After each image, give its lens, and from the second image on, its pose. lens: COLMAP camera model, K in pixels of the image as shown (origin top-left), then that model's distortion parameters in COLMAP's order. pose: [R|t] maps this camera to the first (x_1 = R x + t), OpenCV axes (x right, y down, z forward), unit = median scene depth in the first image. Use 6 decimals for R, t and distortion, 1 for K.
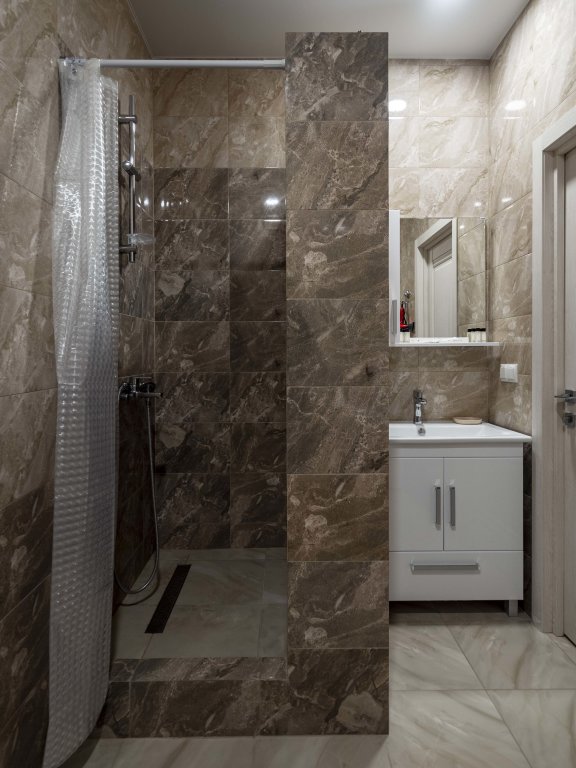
lens RADIAL K [[430.8, 0, 293.8], [0, 430.8, 357.1], [0, 0, 1]] dist [0.002608, -0.003845]
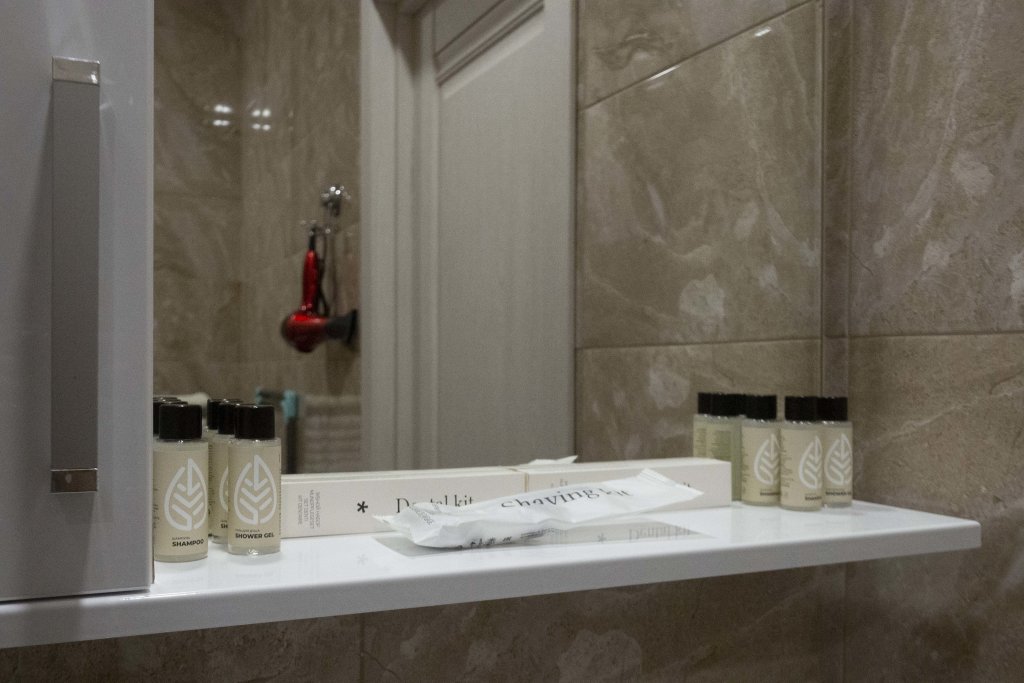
lens RADIAL K [[957.4, 0, 512.4], [0, 957.4, 346.5], [0, 0, 1]] dist [-0.006325, 0.000000]
pose [[0.912322, 0.018851, 0.409039, 0.243981], [-0.006672, 0.999491, -0.031183, -0.078363], [-0.409418, 0.025720, 0.911984, 0.827799]]
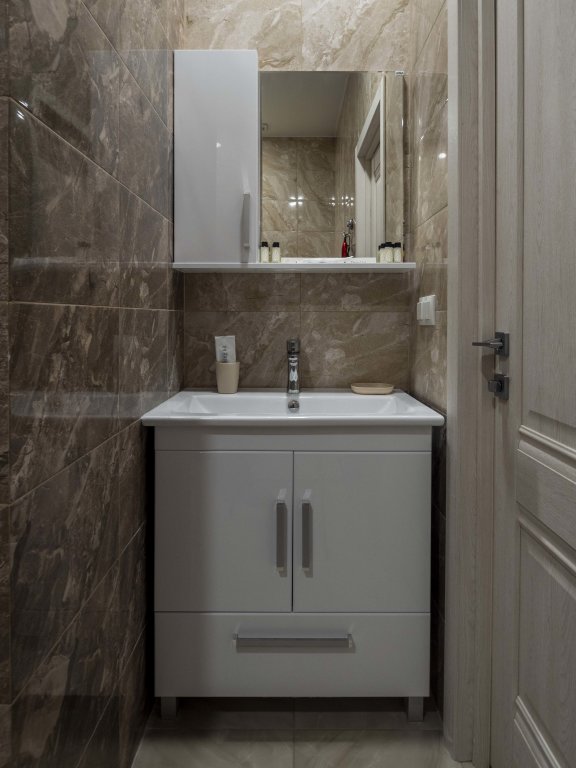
lens RADIAL K [[460.4, 0, 301.2], [0, 460.4, 322.6], [0, 0, 1]] dist [-0.021581, 0.008516]
pose [[0.999973, 0.007330, -0.000018, 0.324189], [-0.007330, 0.999973, -0.000872, 0.056020], [0.000012, 0.000873, 1.000000, 0.351489]]
